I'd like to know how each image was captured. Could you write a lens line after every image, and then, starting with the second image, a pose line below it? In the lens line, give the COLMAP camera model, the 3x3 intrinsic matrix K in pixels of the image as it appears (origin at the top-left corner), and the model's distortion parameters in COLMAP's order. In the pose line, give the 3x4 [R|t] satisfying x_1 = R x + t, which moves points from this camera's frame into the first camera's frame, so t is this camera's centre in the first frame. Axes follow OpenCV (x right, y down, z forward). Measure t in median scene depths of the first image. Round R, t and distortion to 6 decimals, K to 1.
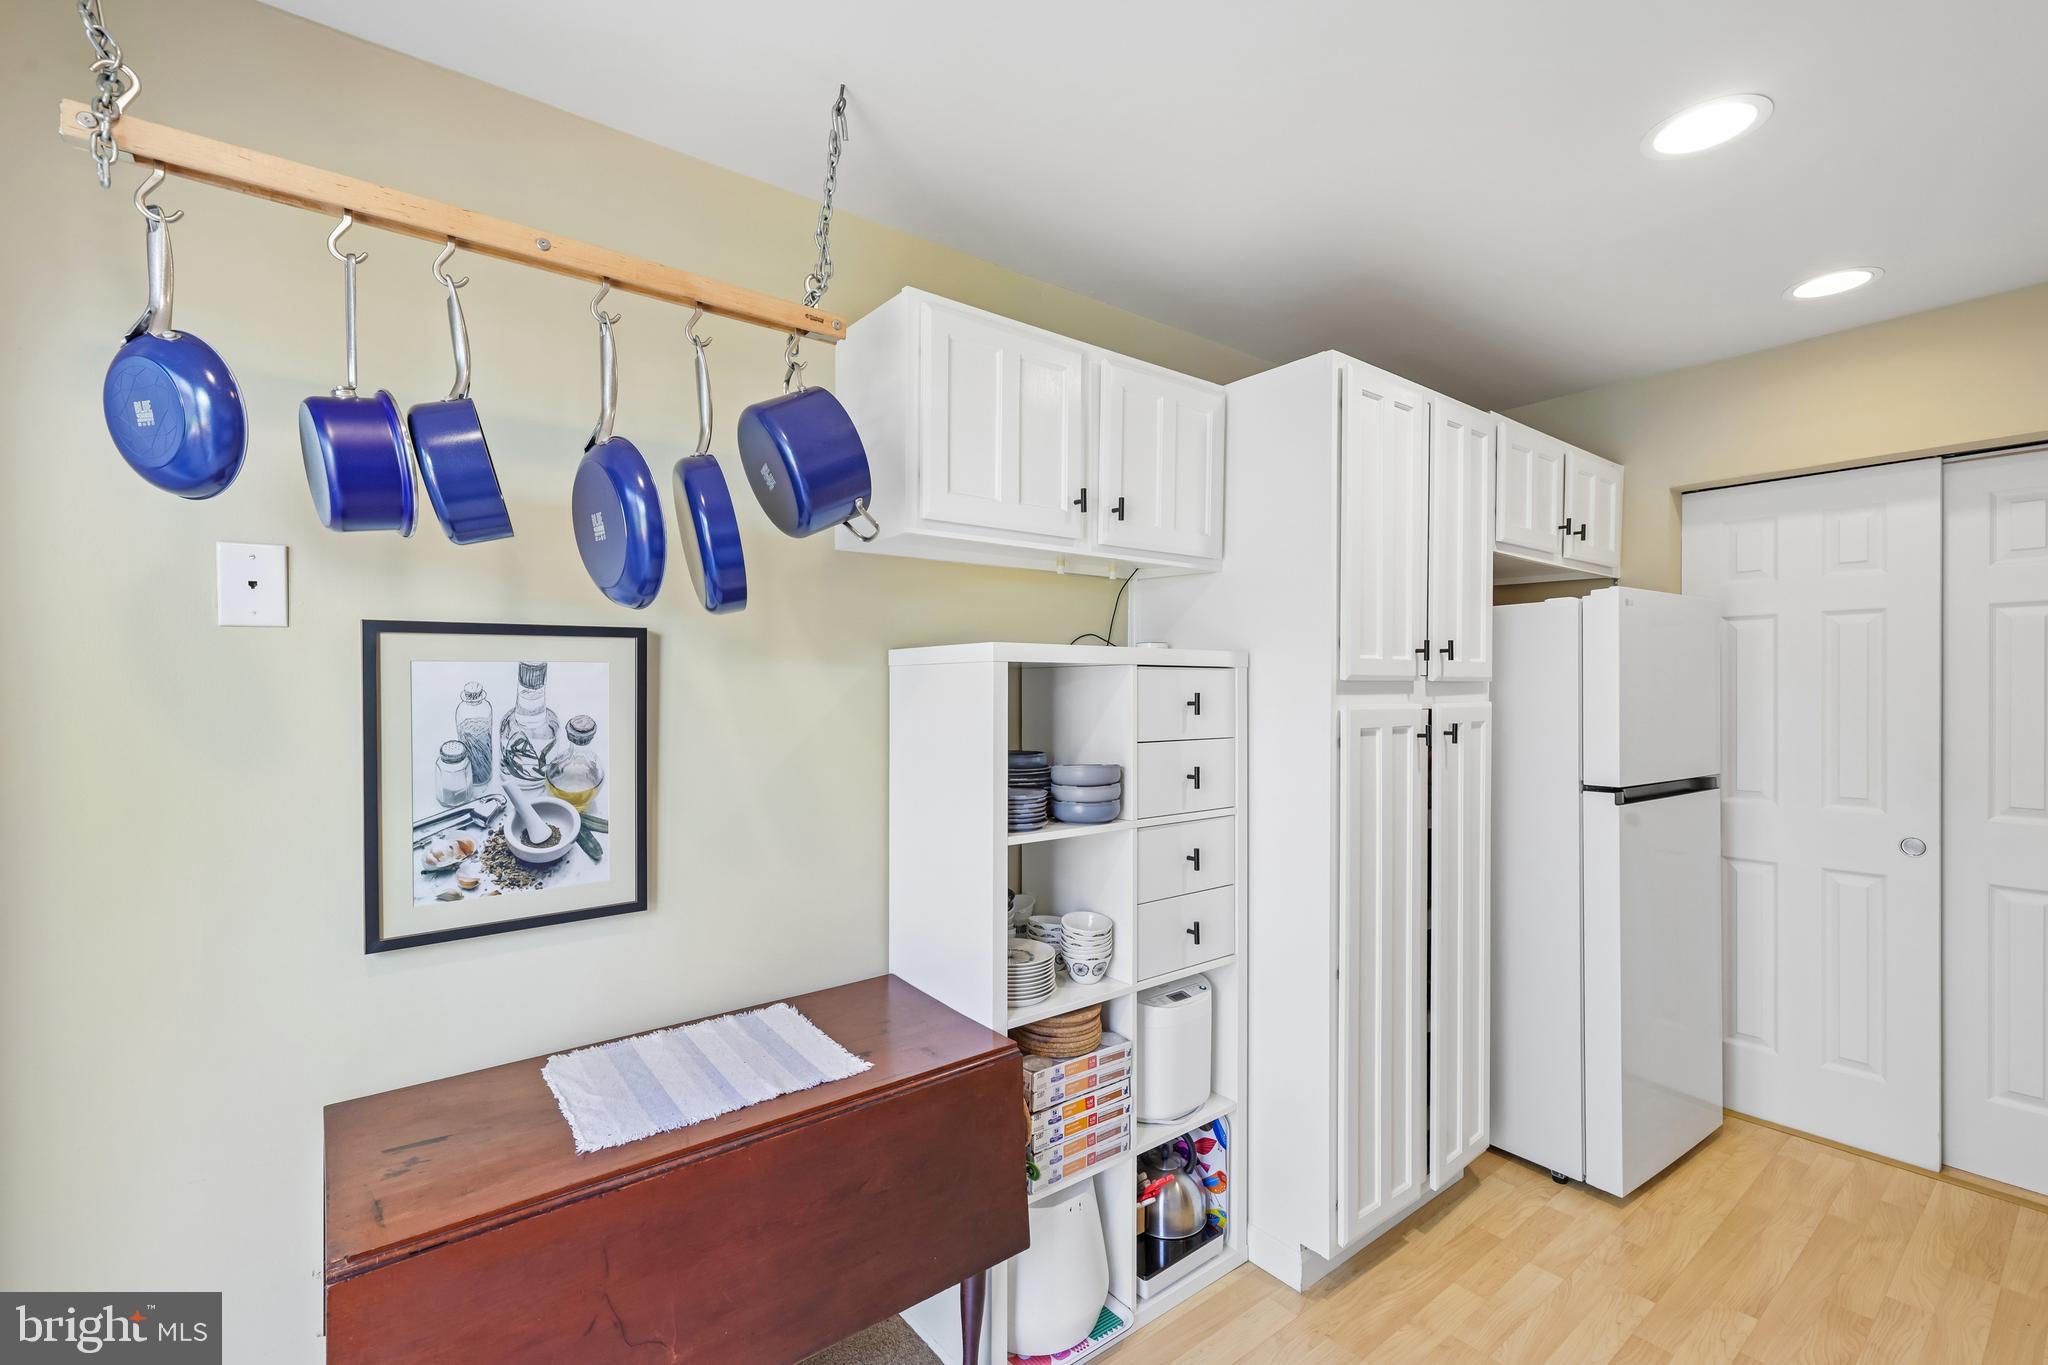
lens RADIAL K [[868.1, 0, 1024.0], [0, 868.1, 682.5], [0, 0, 1]] dist [-0.000094, -0.000029]
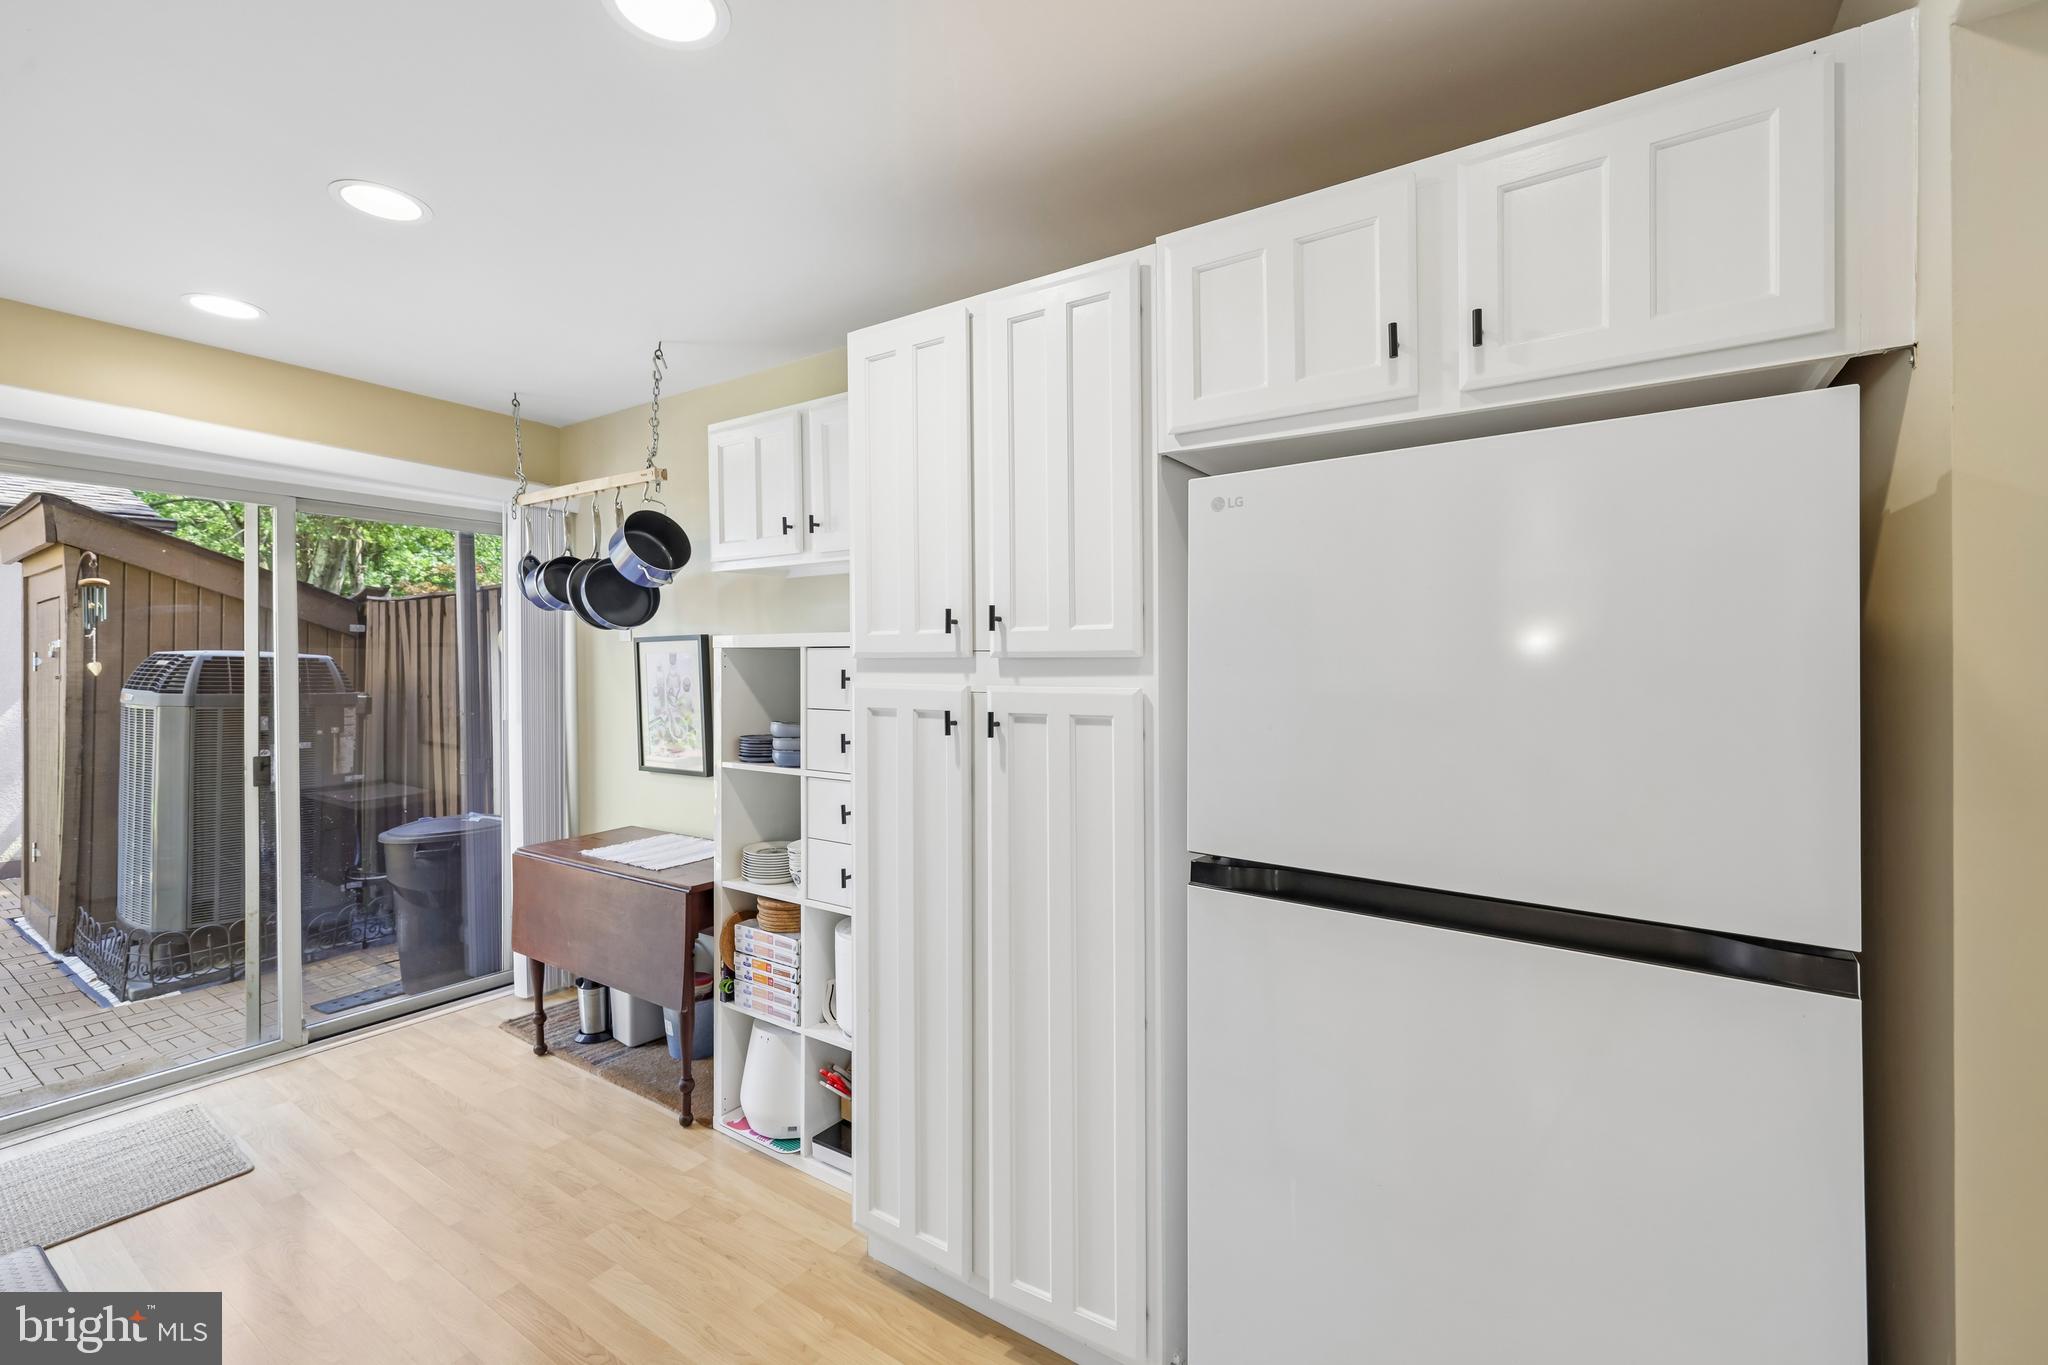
lens RADIAL K [[868.0, 0, 1017.7], [0, 868.0, 666.3], [0, 0, 1]] dist [0.000054, -0.000023]
pose [[0.321108, 0.001903, -0.947041, 1.532316], [0.000786, 0.999997, 0.002275, 0.005185], [0.947042, -0.001475, 0.321105, 0.953943]]
